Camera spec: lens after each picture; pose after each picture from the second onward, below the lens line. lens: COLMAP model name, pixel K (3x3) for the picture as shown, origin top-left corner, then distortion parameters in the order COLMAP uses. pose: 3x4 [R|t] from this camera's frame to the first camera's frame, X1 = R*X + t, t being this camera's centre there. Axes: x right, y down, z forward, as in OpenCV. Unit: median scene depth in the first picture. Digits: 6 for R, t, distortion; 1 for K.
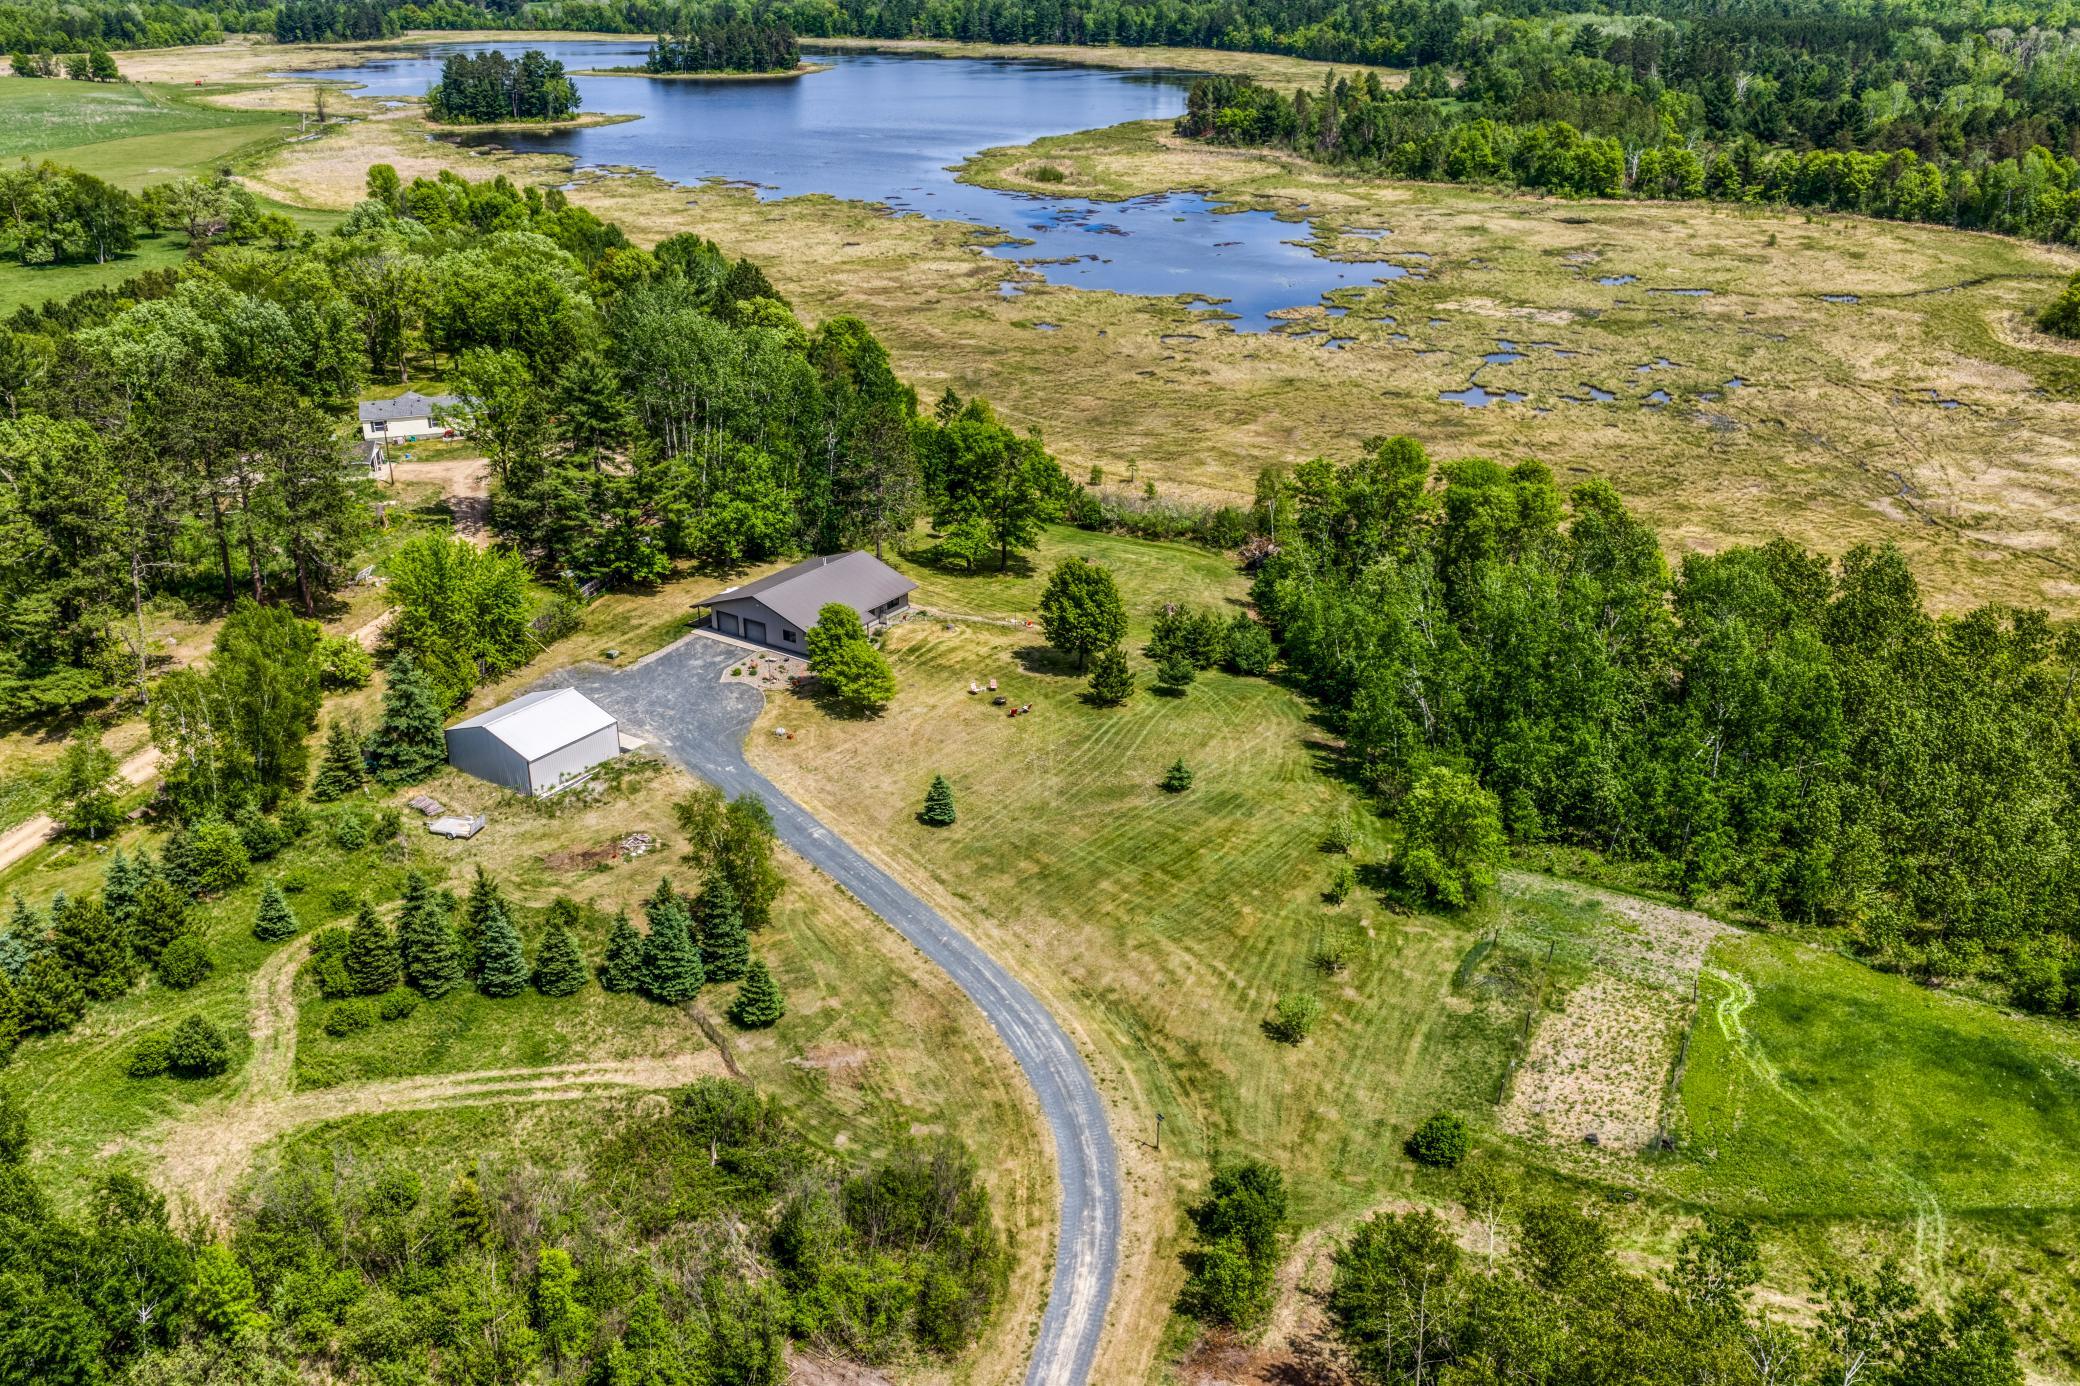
lens RADIAL K [[1721.2, 0, 1040.0], [0, 1721.2, 693.0], [0, 0, 1]] dist [0.014557, -0.017138]
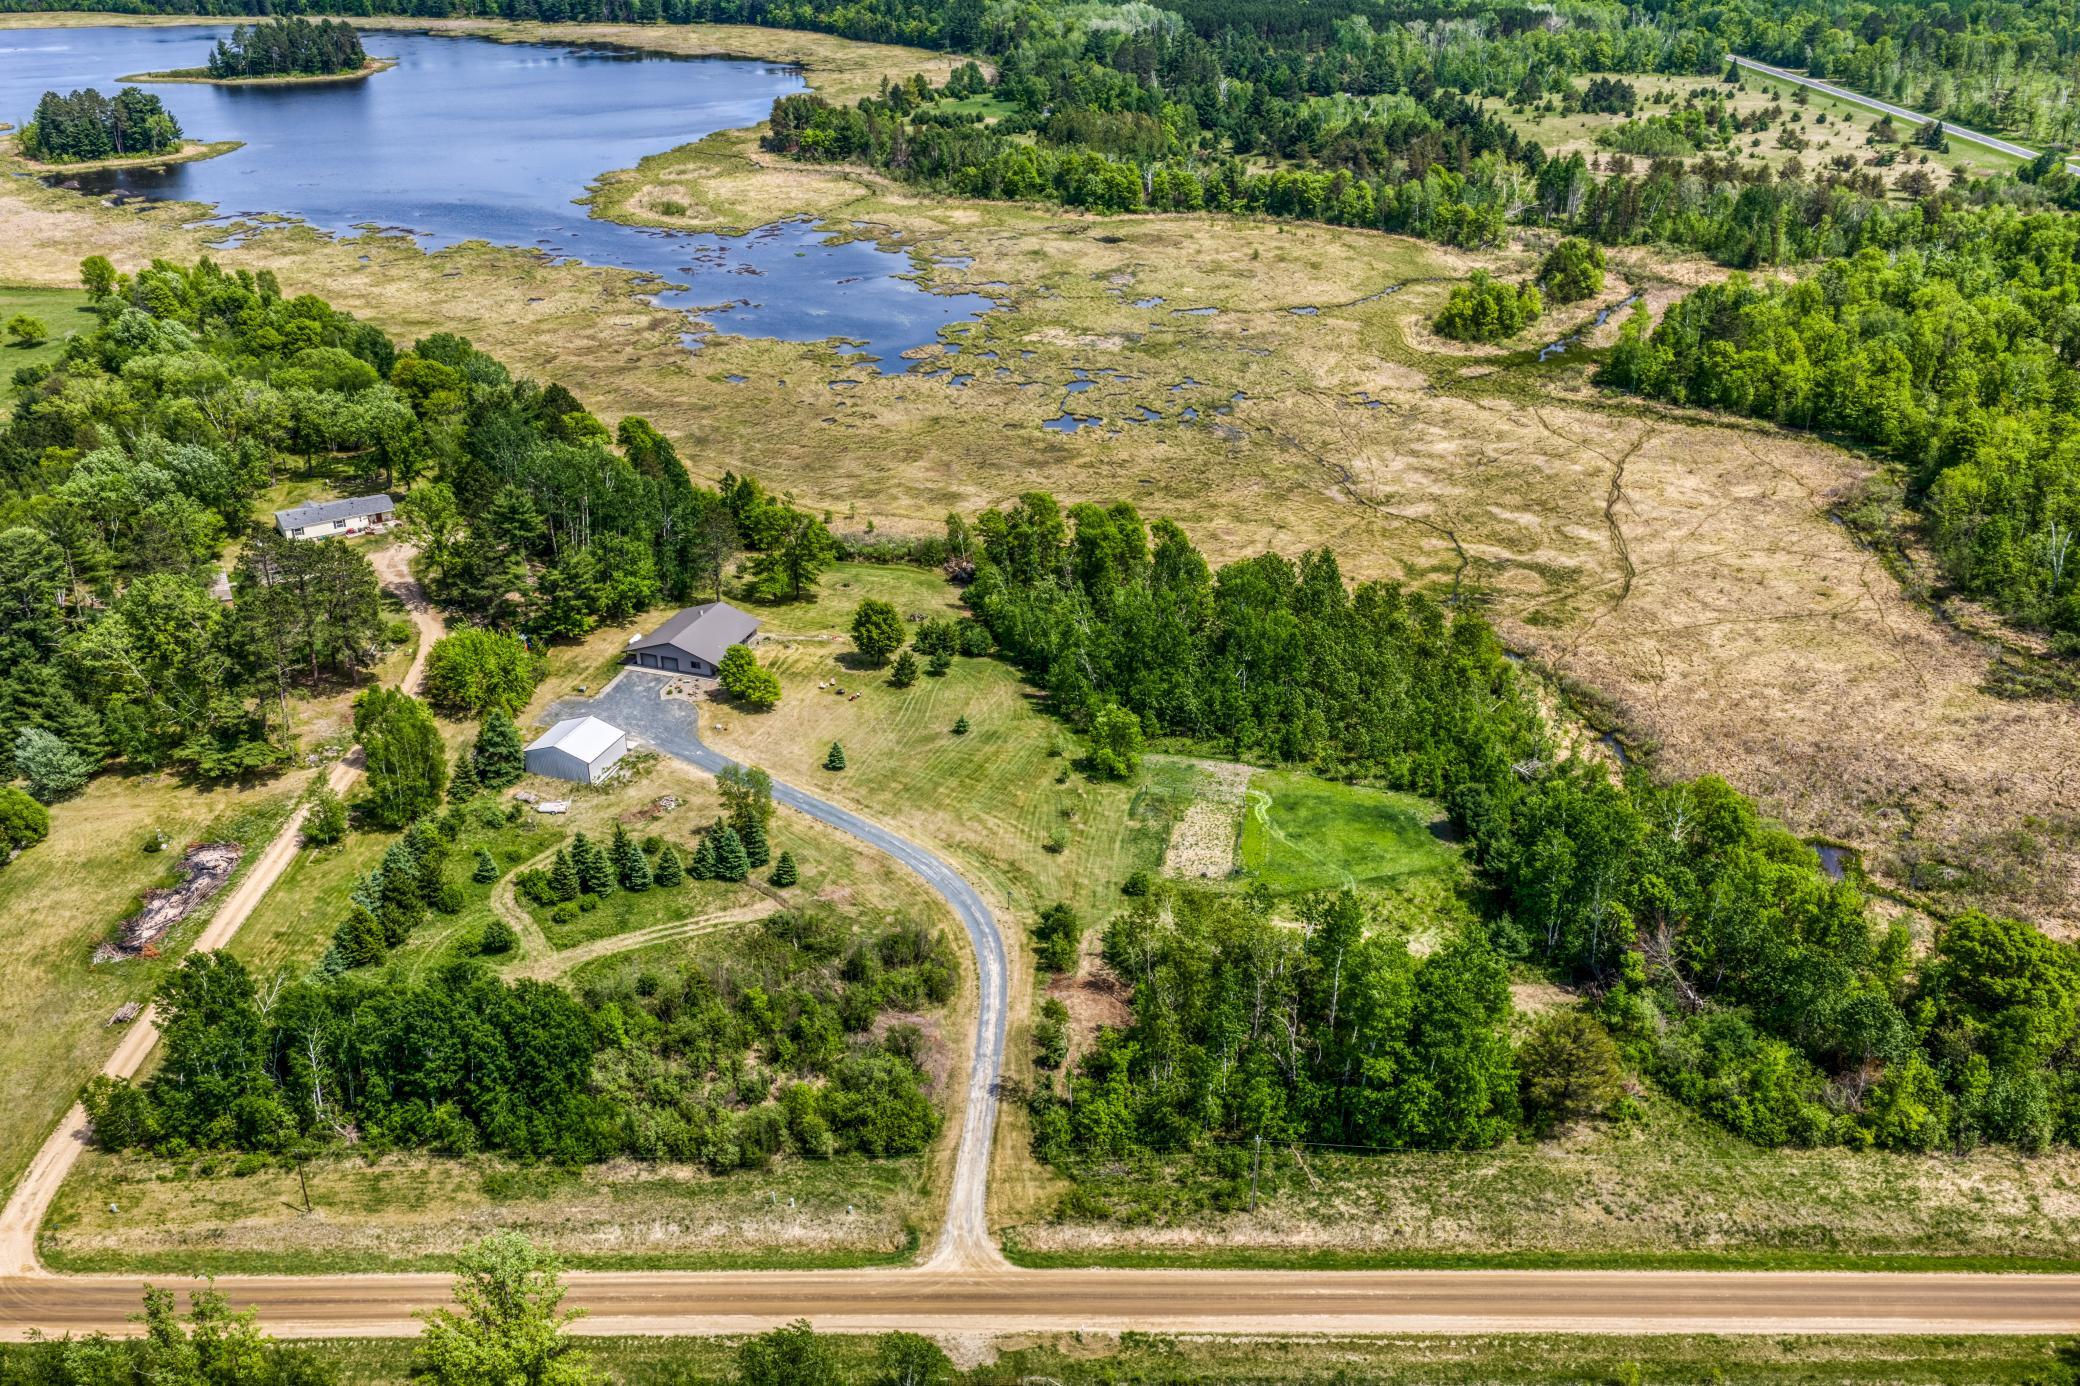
lens RADIAL K [[1716.7, 0, 1036.9], [0, 1716.7, 697.6], [0, 0, 1]] dist [0.032719, -0.060083]
pose [[0.964513, -0.118420, 0.235991, -0.186551], [0.105473, 0.992176, 0.066798, -0.064391], [-0.242055, -0.039537, 0.969457, -0.526248]]
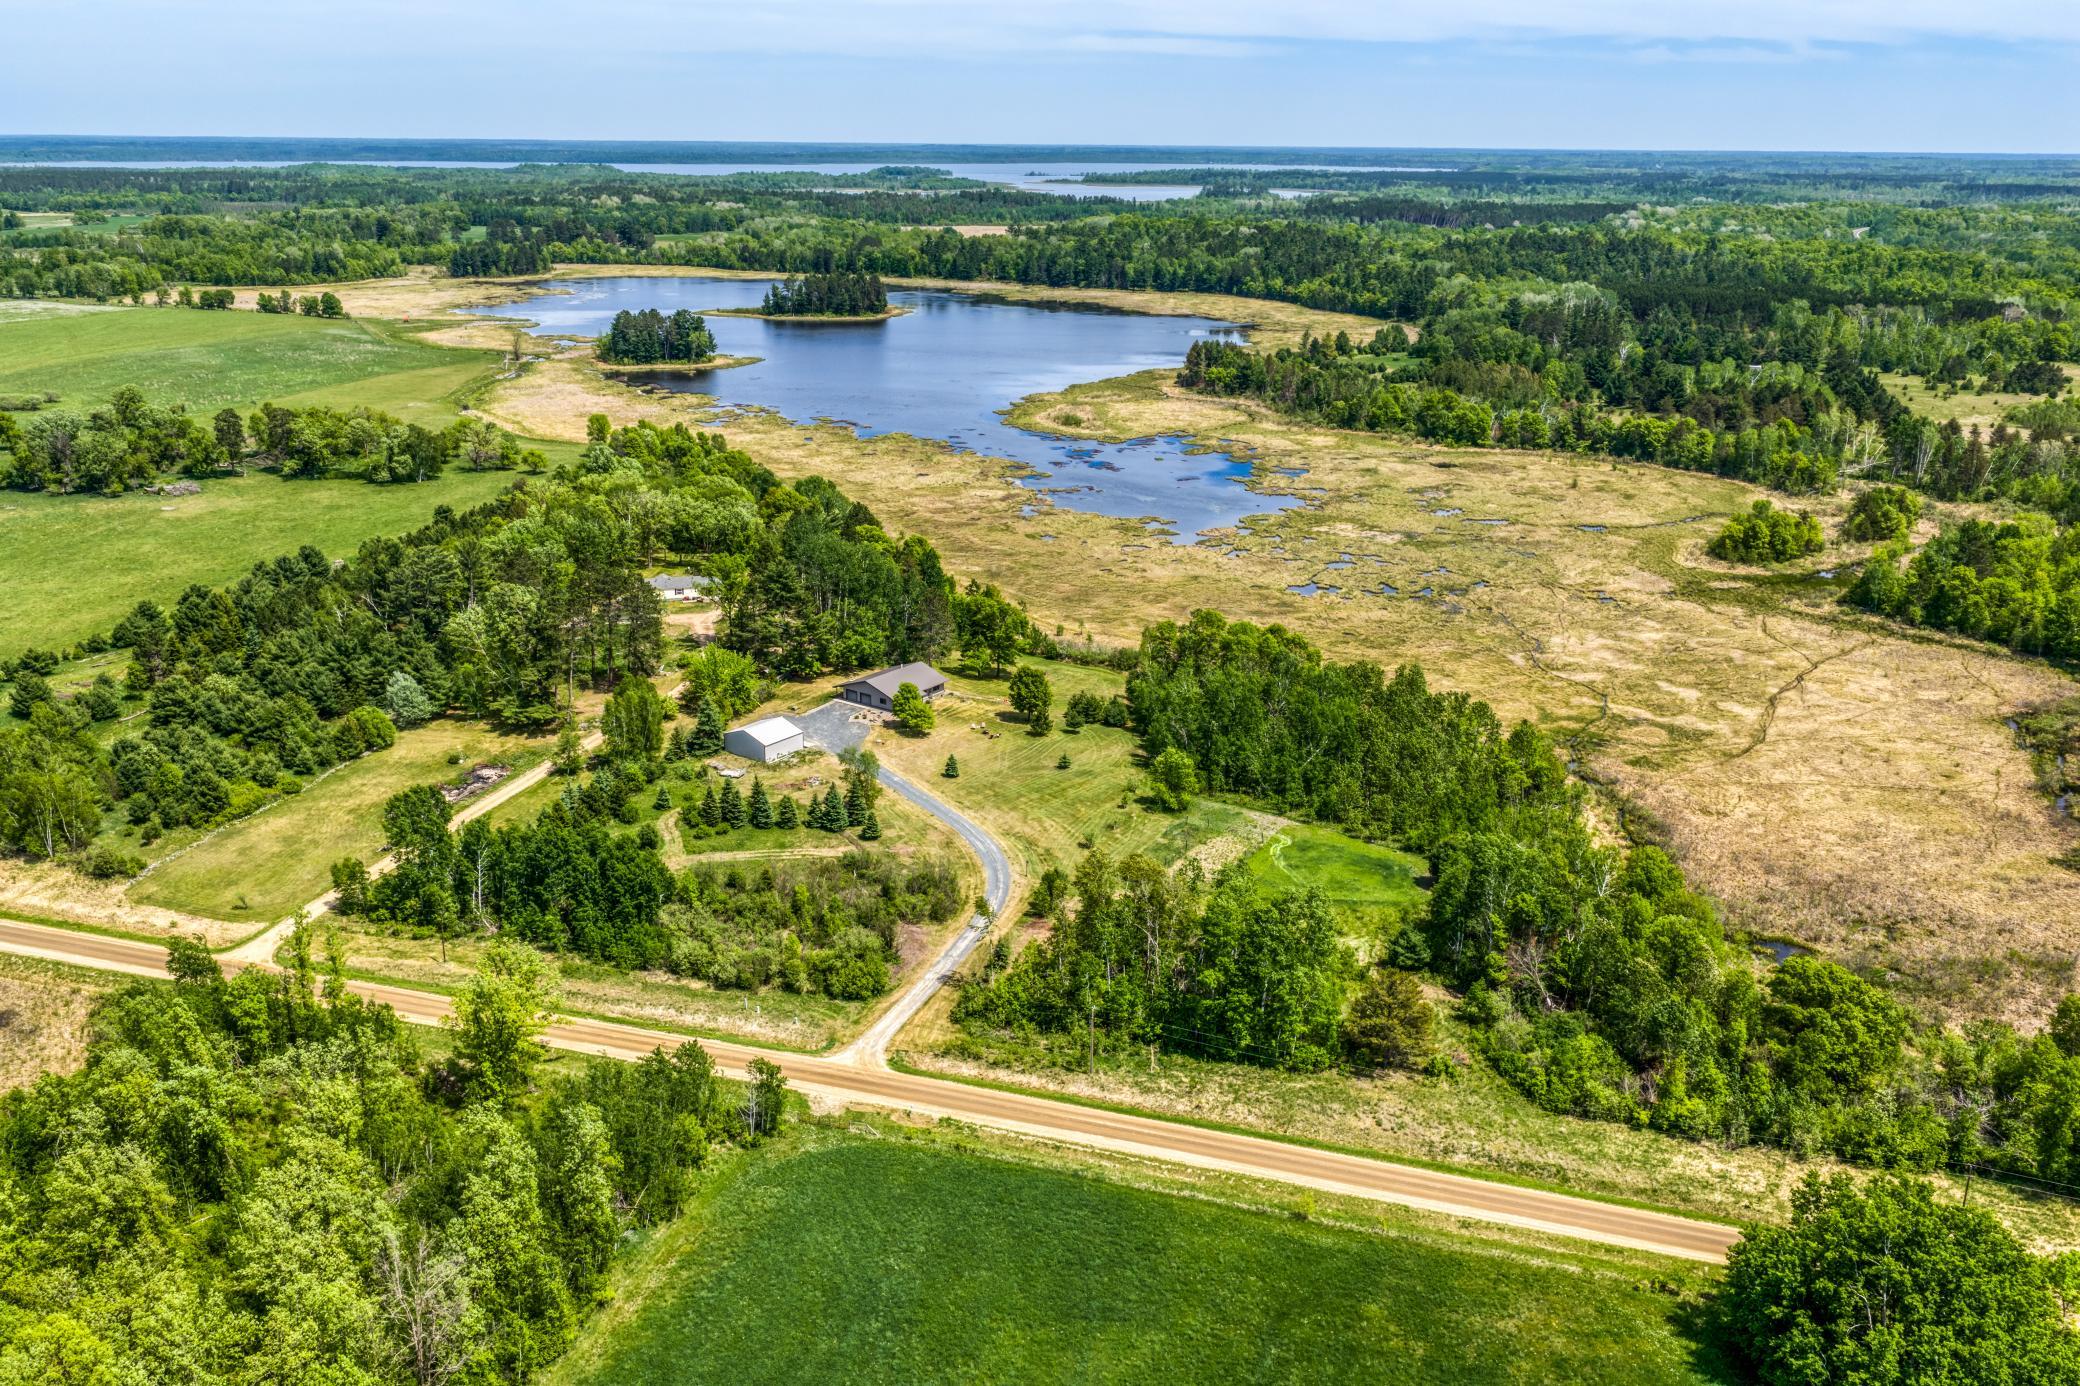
lens RADIAL K [[1716.7, 0, 1036.9], [0, 1716.7, 697.6], [0, 0, 1]] dist [0.032719, -0.060083]
pose [[0.999007, 0.022936, -0.038194, 0.091218], [-0.026706, 0.994495, -0.101320, 0.134780], [0.035660, 0.102239, 0.994120, -0.818429]]
